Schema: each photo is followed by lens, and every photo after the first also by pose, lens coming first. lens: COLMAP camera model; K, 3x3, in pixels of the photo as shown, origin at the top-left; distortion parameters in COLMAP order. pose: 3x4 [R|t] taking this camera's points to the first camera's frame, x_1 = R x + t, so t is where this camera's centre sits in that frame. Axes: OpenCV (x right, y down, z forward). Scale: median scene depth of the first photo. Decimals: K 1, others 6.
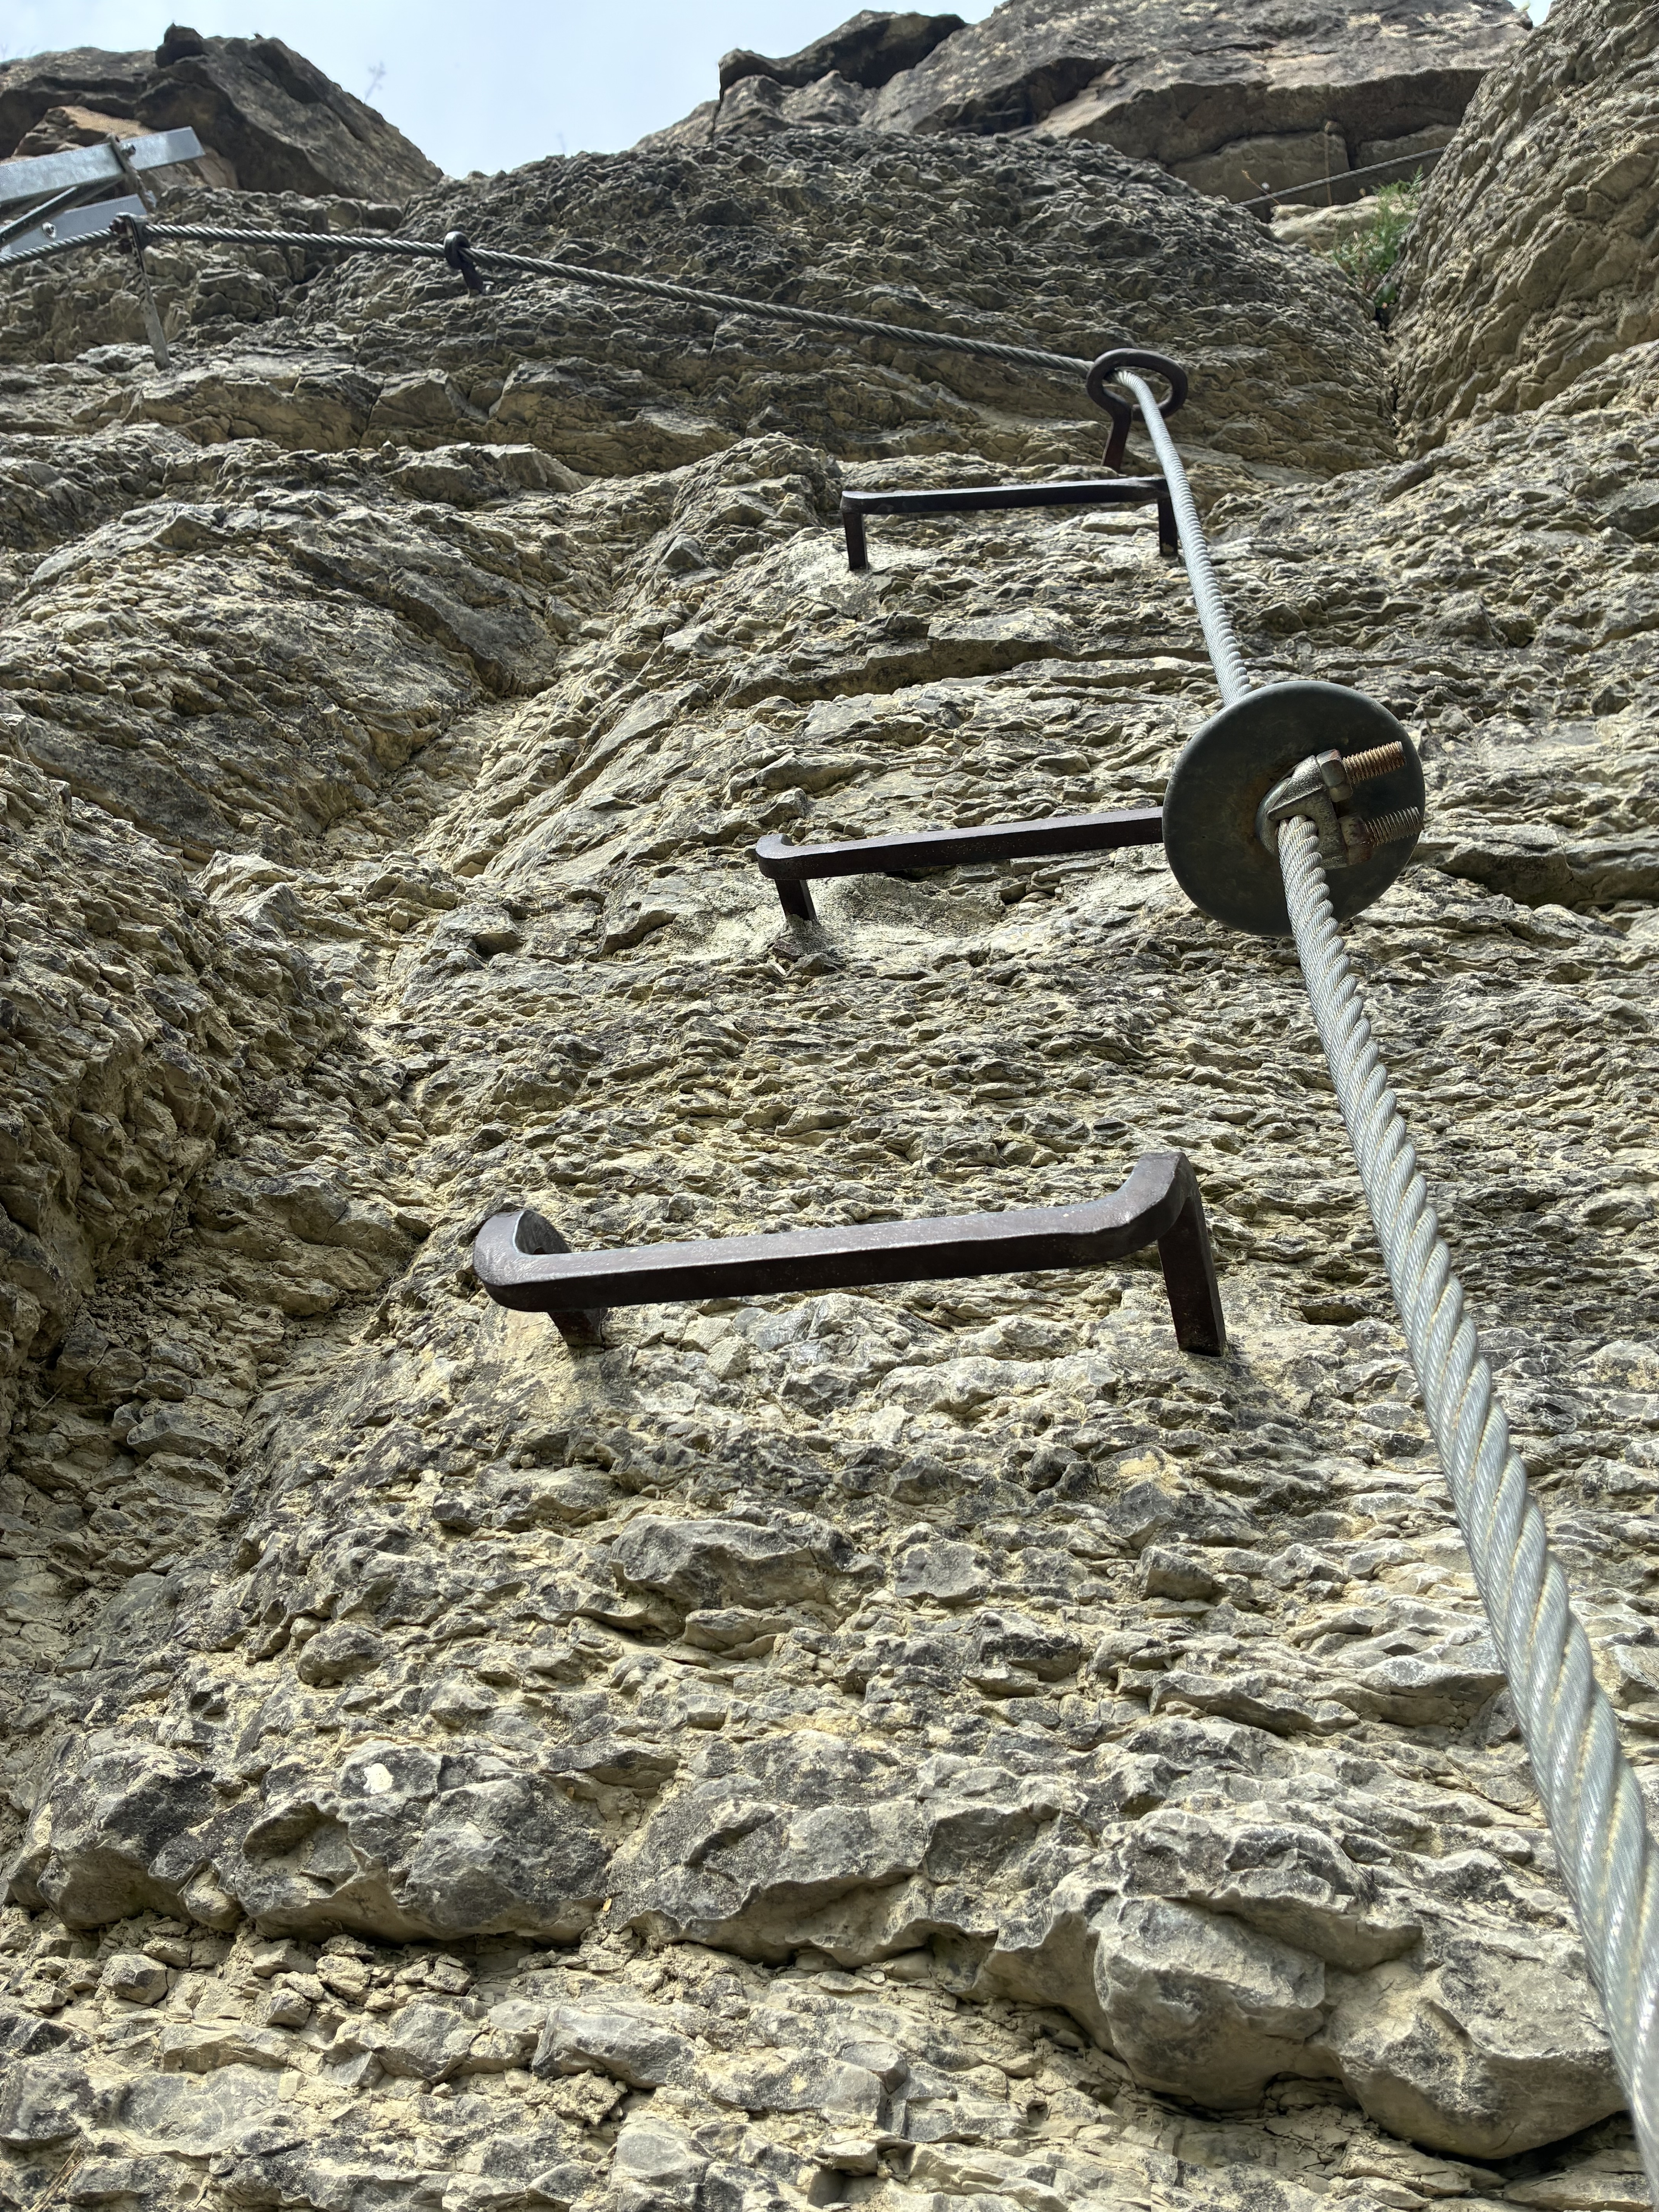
lens RADIAL K [[1641.7, 0, 829.5], [0, 1641.7, 1106.0], [0, 0, 1]] dist [0.009633, -0.042812]
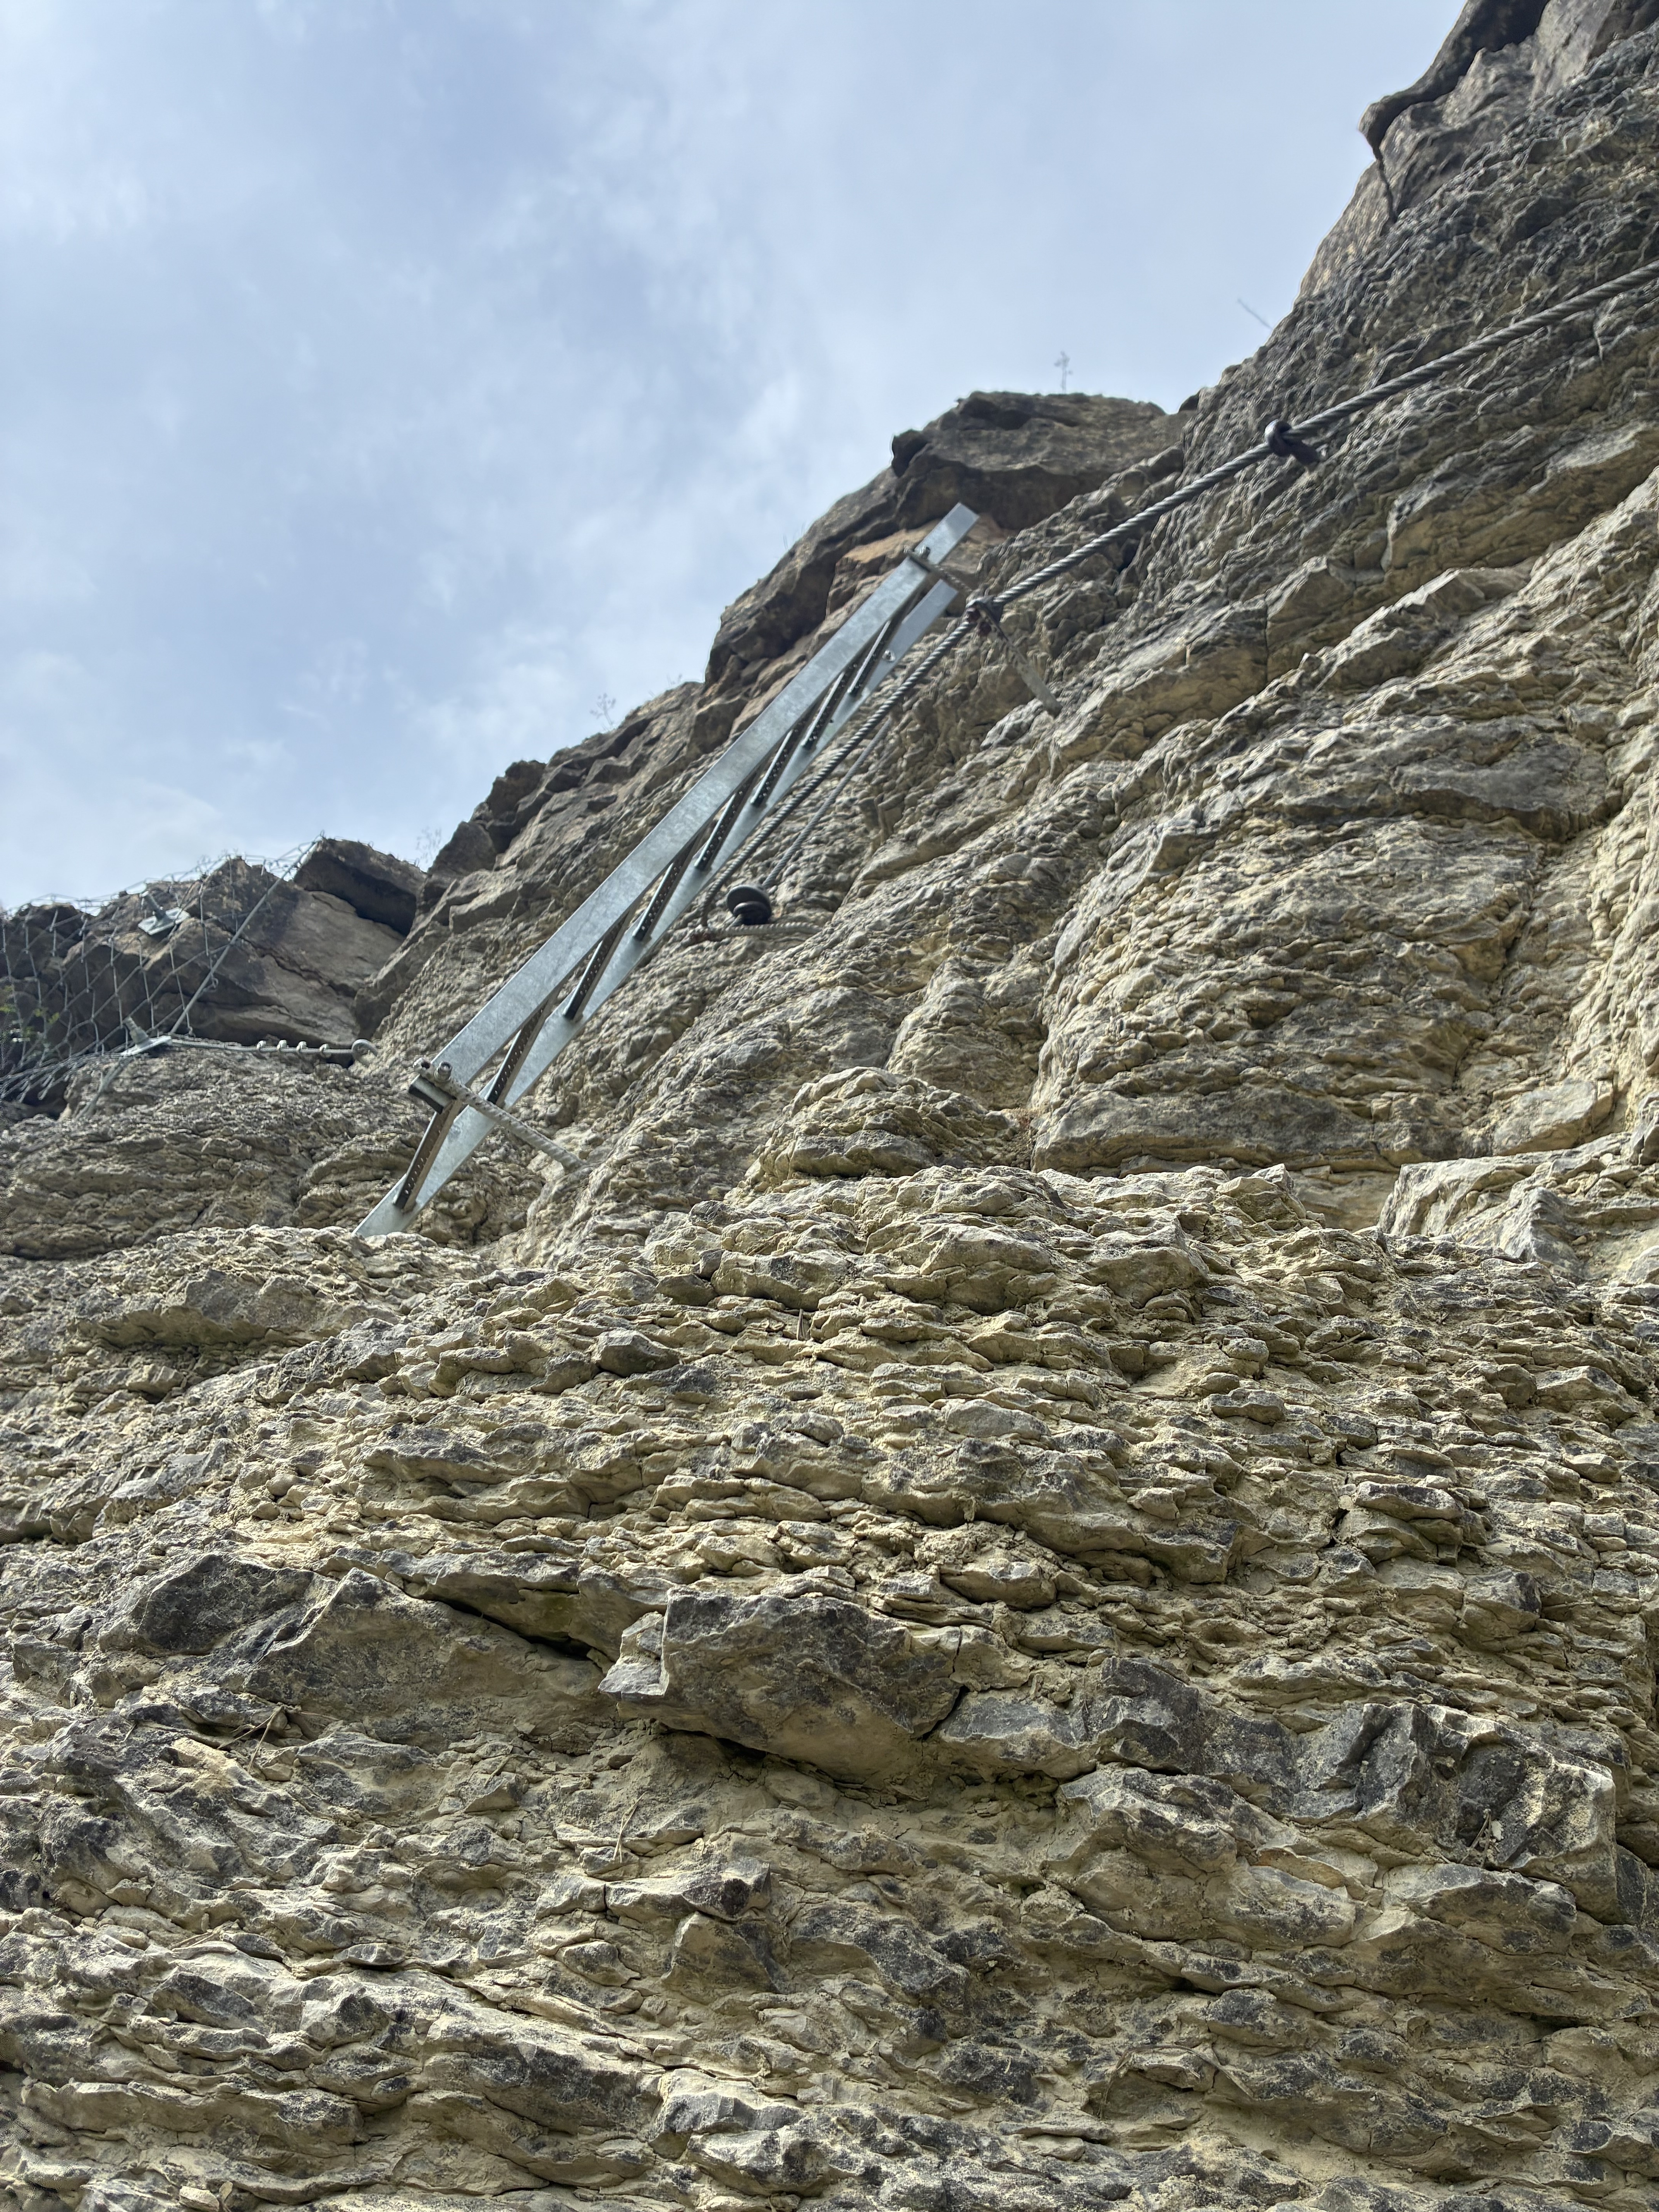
lens RADIAL K [[1641.7, 0, 829.5], [0, 1641.7, 1106.0], [0, 0, 1]] dist [0.009633, -0.042812]
pose [[0.757159, -0.398699, -0.517444, -0.100053], [0.341629, 0.916855, -0.206557, -0.076511], [0.556776, -0.020377, 0.830413, 0.083926]]
